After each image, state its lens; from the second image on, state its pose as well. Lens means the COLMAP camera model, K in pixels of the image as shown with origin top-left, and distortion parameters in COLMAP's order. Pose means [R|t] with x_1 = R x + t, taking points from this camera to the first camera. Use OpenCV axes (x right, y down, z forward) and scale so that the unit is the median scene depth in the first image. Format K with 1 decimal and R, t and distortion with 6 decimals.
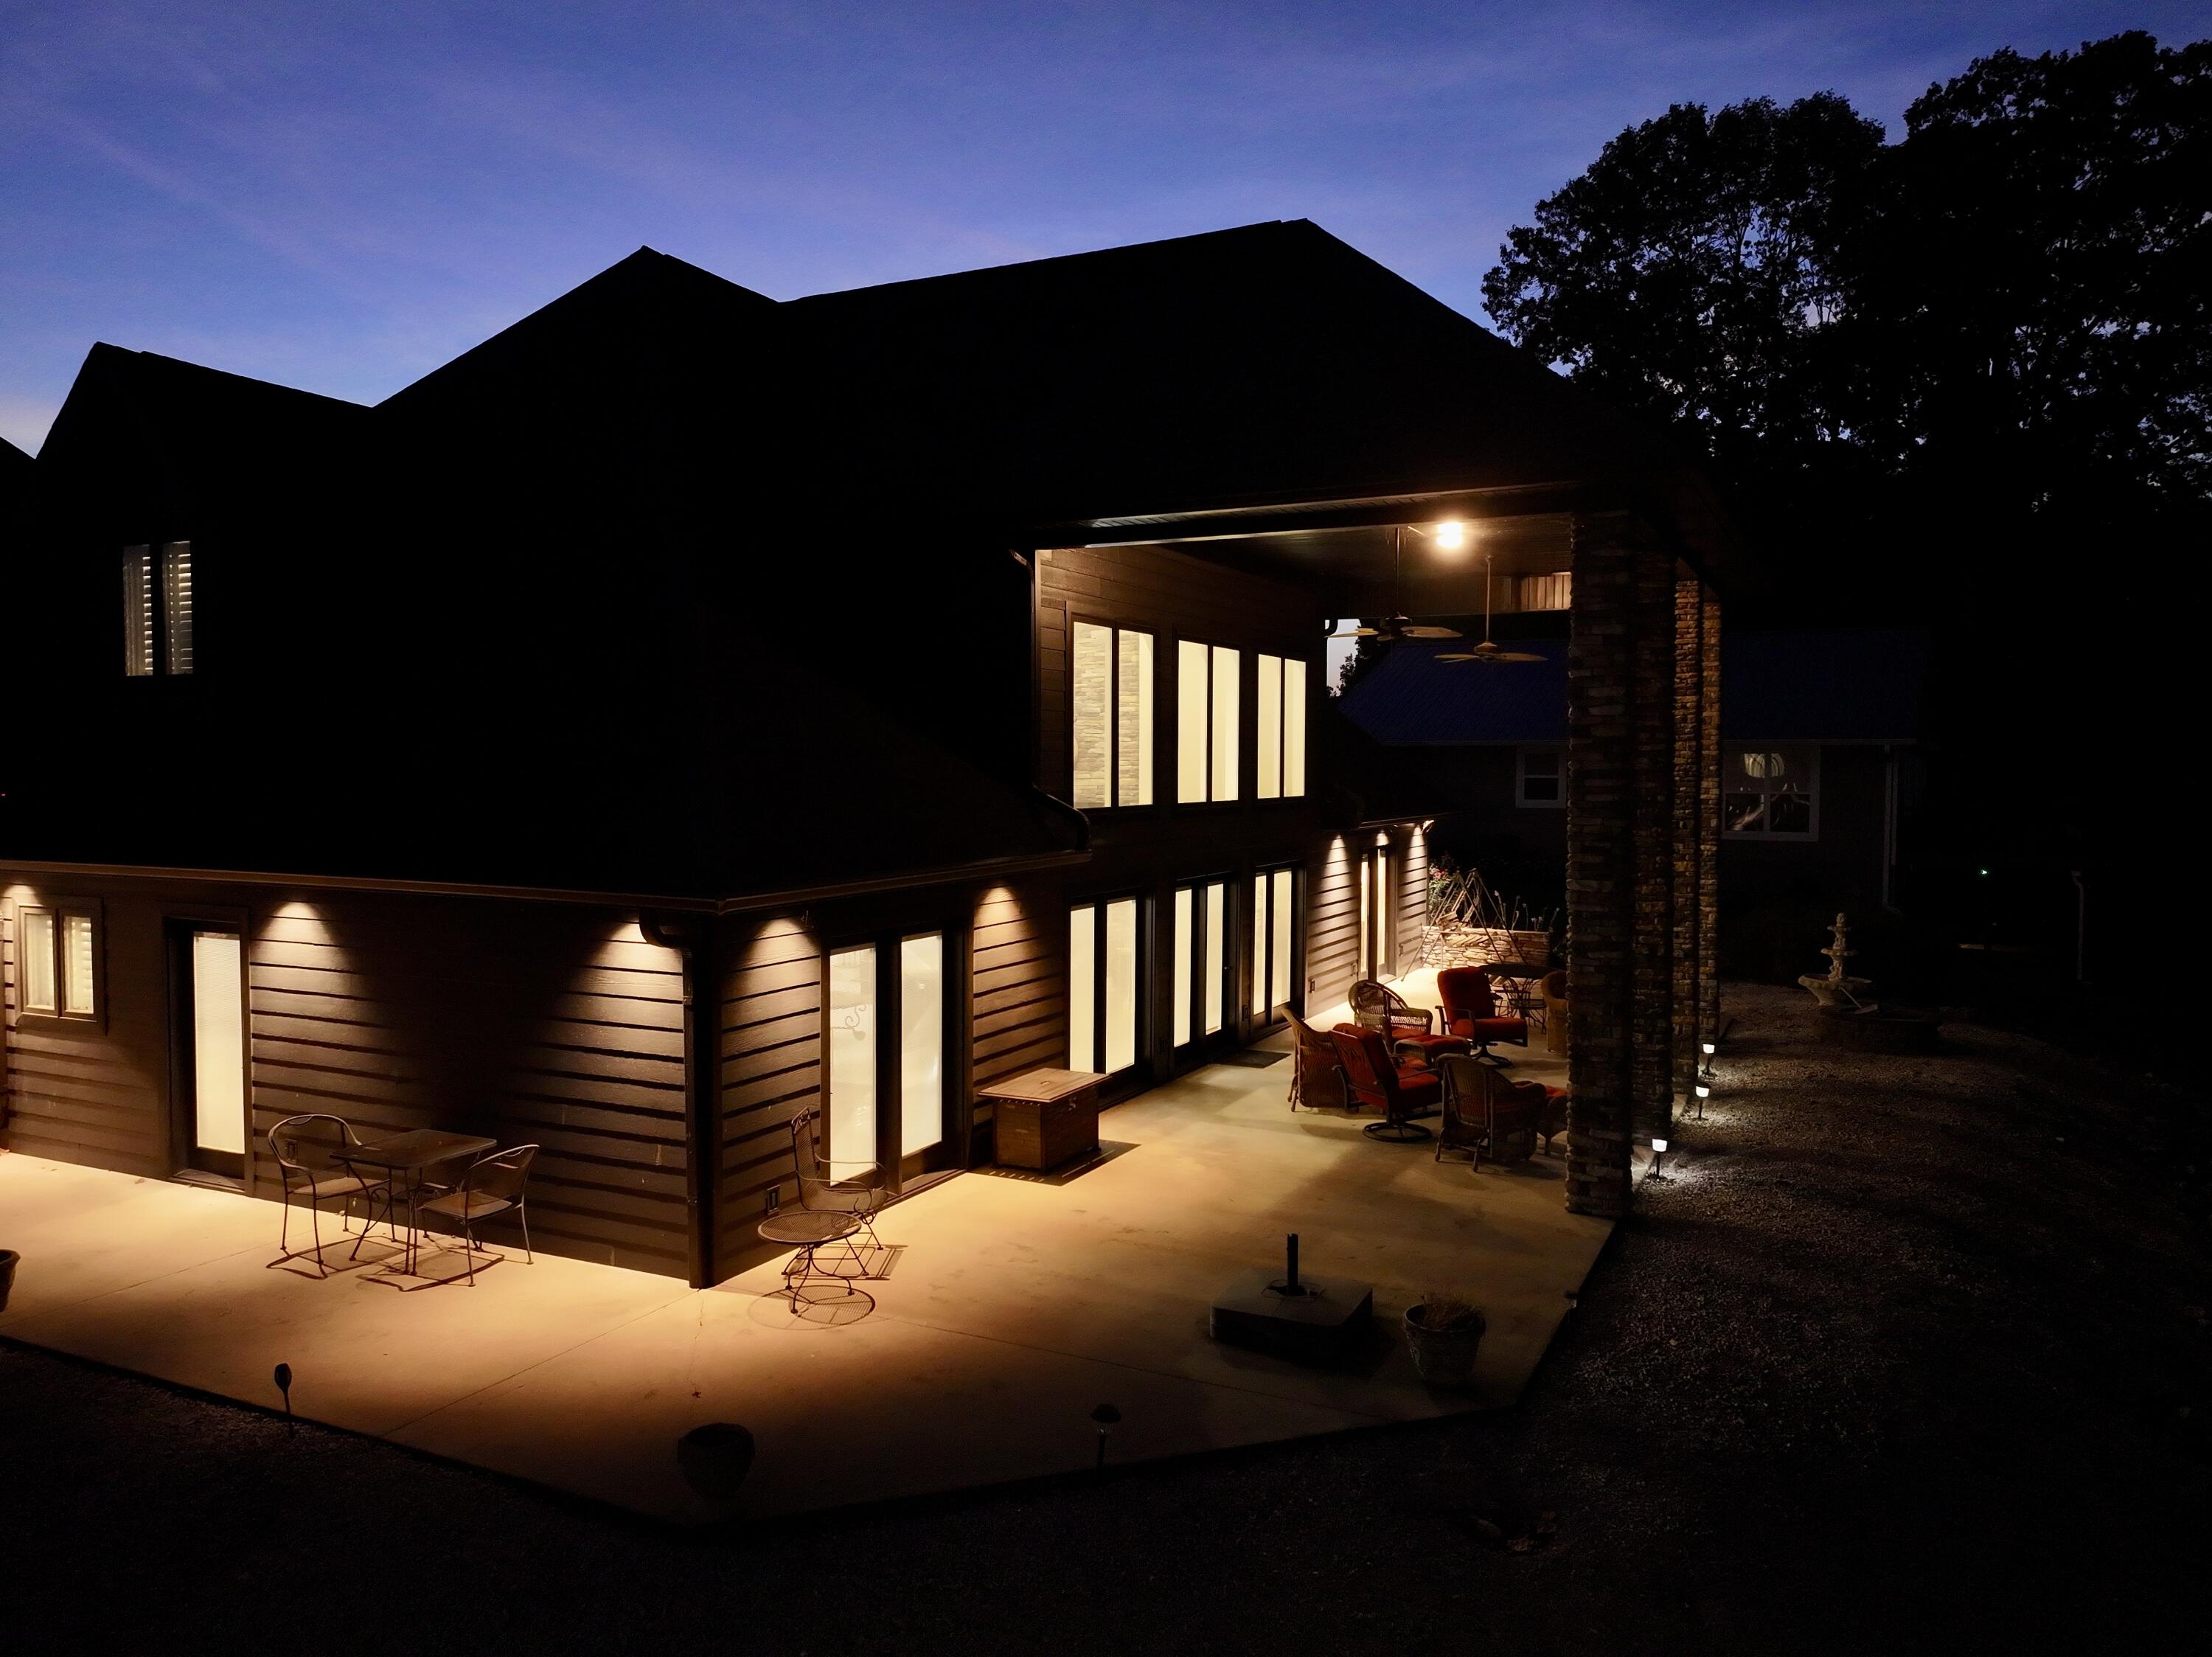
lens RADIAL K [[1551.0, 0, 1111.1], [0, 1551.0, 840.0], [0, 0, 1]] dist [0.001393, 0.013685]
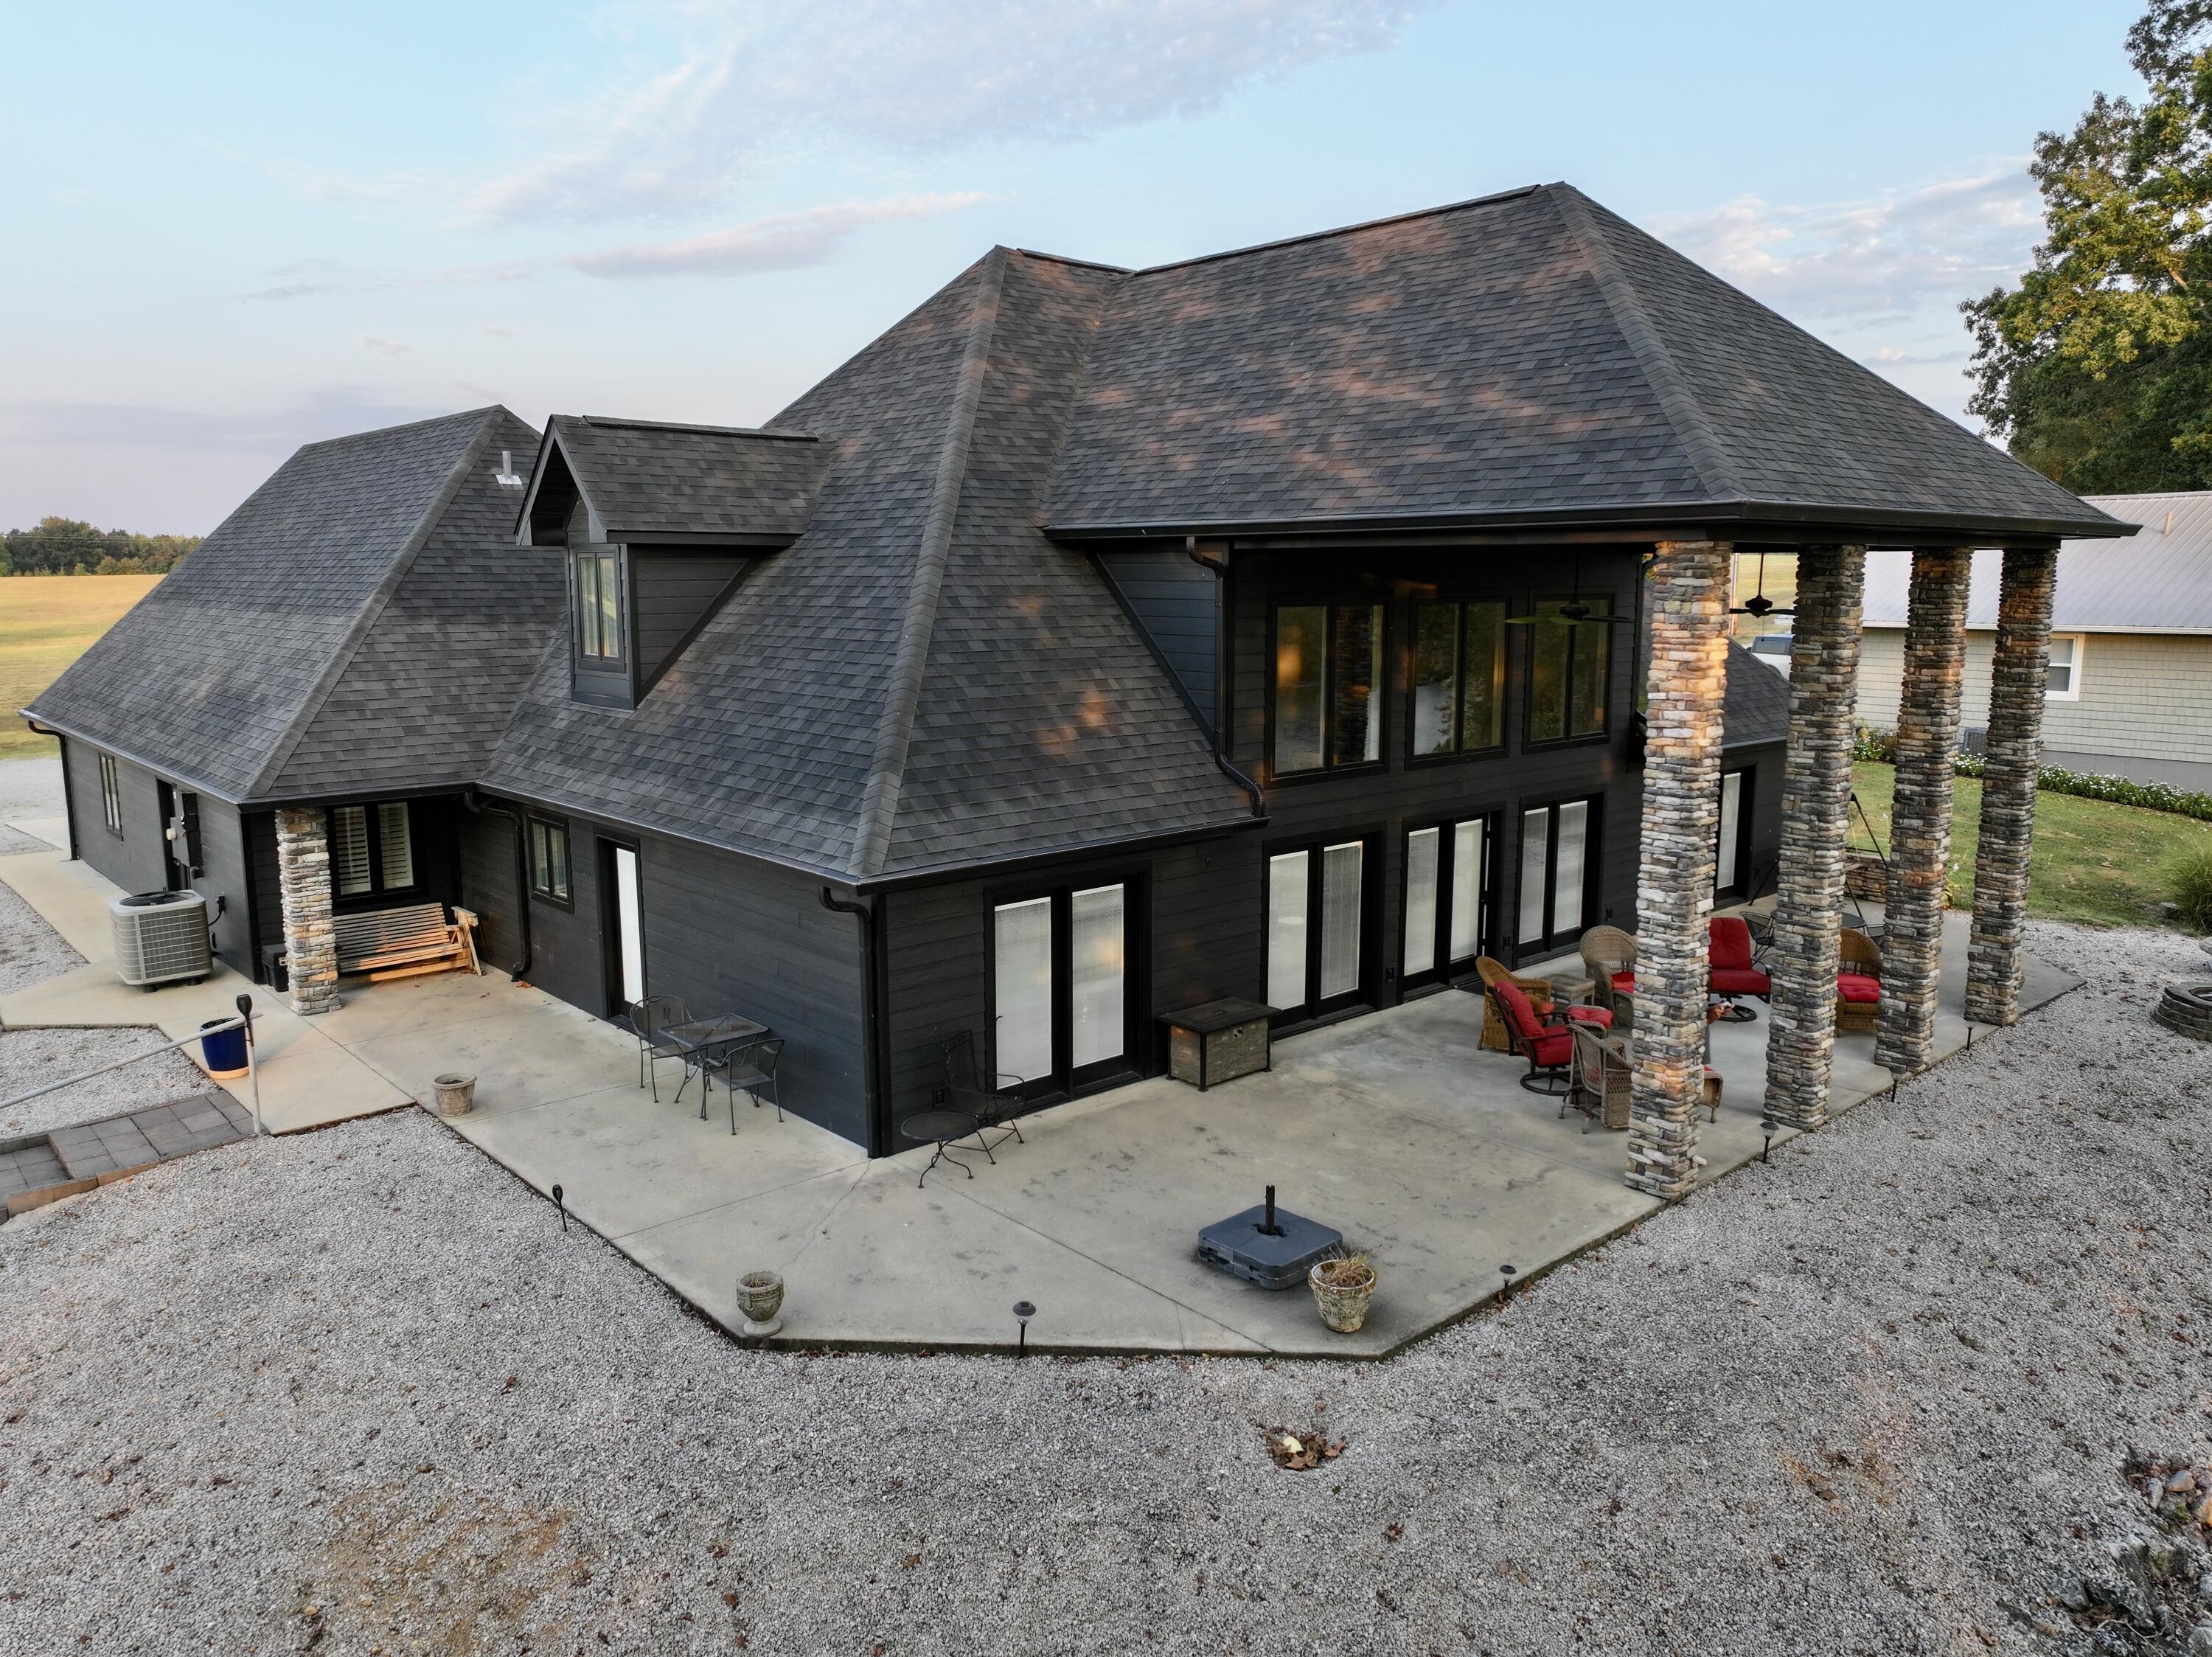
lens RADIAL K [[1551.0, 0, 1108.2], [0, 1551.0, 819.6], [0, 0, 1]] dist [0.001393, 0.013685]
pose [[0.928751, 0.056830, -0.366323, 0.344125], [-0.017300, 0.993747, 0.110307, -0.132406], [0.370301, -0.096110, 0.923926, -0.118823]]
